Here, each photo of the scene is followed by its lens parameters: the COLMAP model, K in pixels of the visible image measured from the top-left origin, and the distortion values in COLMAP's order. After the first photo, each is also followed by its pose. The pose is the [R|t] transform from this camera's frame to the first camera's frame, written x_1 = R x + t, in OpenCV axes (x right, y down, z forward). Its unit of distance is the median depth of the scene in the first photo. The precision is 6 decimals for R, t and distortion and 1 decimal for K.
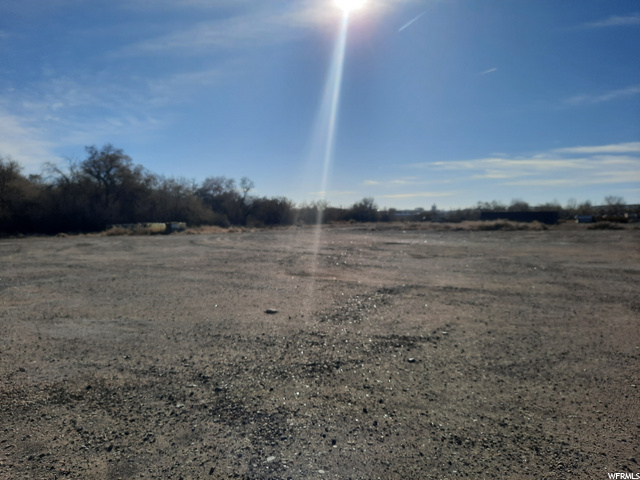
lens RADIAL K [[465.8, 0, 321.6], [0, 465.8, 242.8], [0, 0, 1]] dist [0.038732, -0.056178]
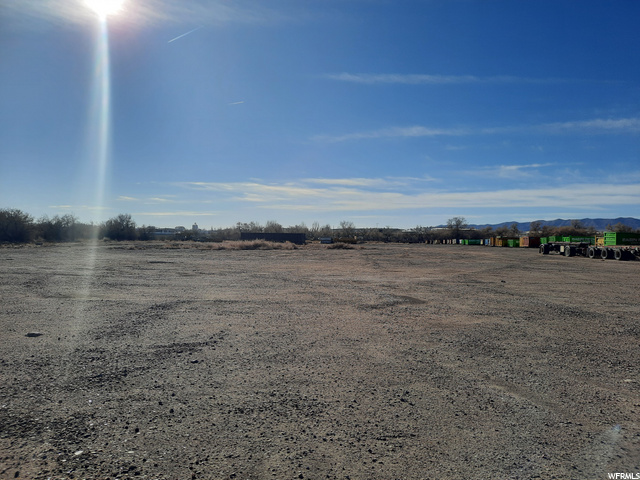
lens RADIAL K [[465.8, 0, 321.6], [0, 465.8, 242.8], [0, 0, 1]] dist [0.038732, -0.056178]
pose [[0.876364, 0.010223, 0.481540, -0.075096], [0.009688, 0.999198, -0.038844, 0.008669], [-0.481551, 0.038707, 0.875563, -0.134503]]
